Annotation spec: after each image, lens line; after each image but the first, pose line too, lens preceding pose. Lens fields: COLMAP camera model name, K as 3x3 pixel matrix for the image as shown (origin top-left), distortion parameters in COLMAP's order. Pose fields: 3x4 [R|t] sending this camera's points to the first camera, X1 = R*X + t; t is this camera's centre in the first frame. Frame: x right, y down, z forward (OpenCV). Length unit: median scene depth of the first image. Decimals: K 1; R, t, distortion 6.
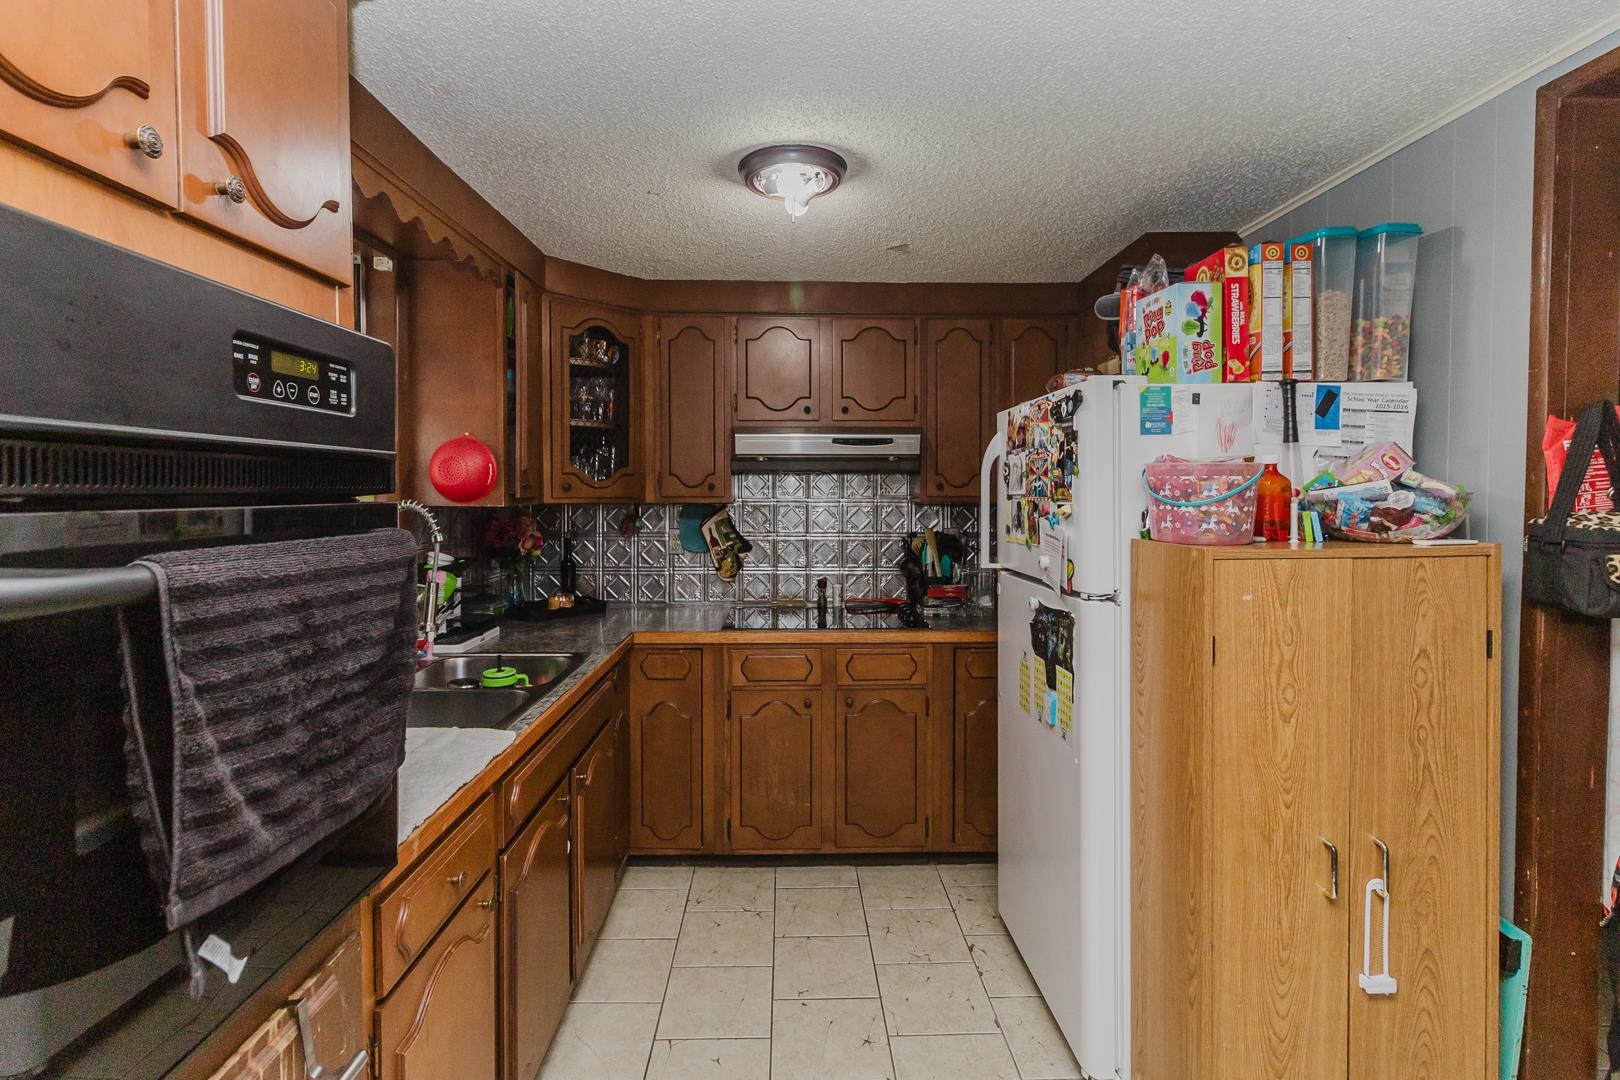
lens RADIAL K [[772.1, 0, 814.6], [0, 772.1, 495.7], [0, 0, 1]] dist [-0.001035, 0.001480]
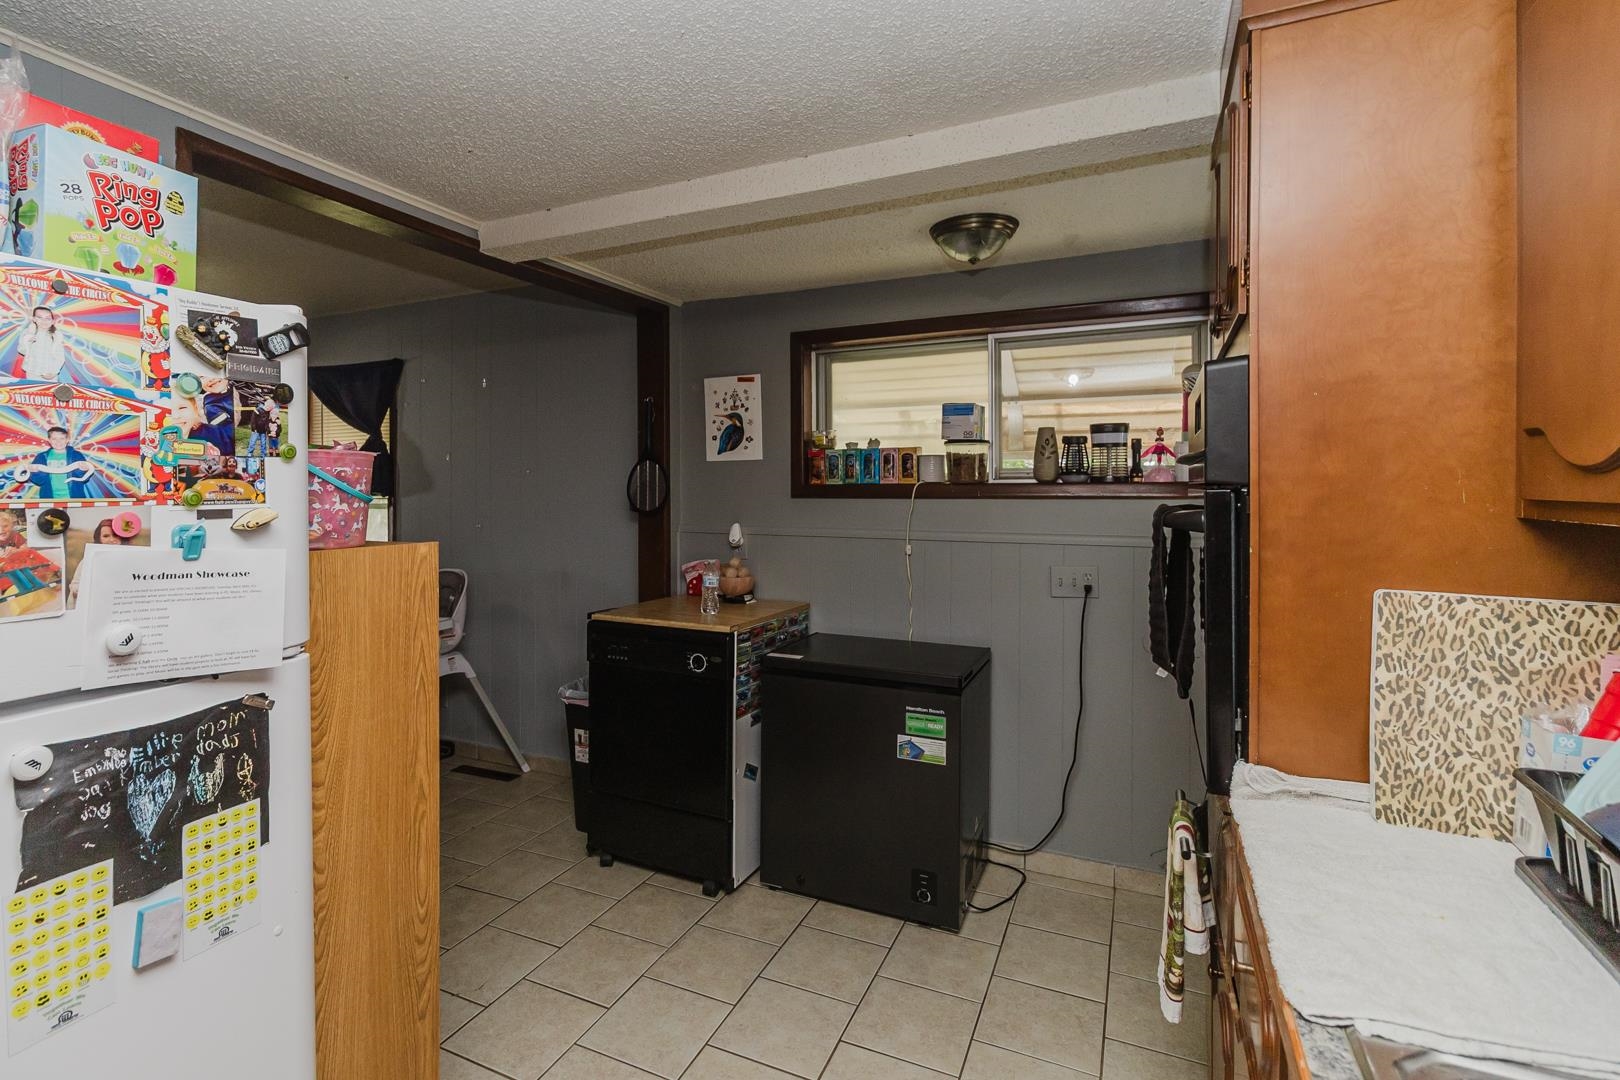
lens RADIAL K [[772.1, 0, 789.6], [0, 772.1, 499.9], [0, 0, 1]] dist [-0.001035, 0.001480]
pose [[-0.896936, 0.000235, 0.442159, -0.281508], [0.010290, 0.999740, 0.020343, -0.002168], [-0.442040, 0.022797, -0.896706, 1.320369]]
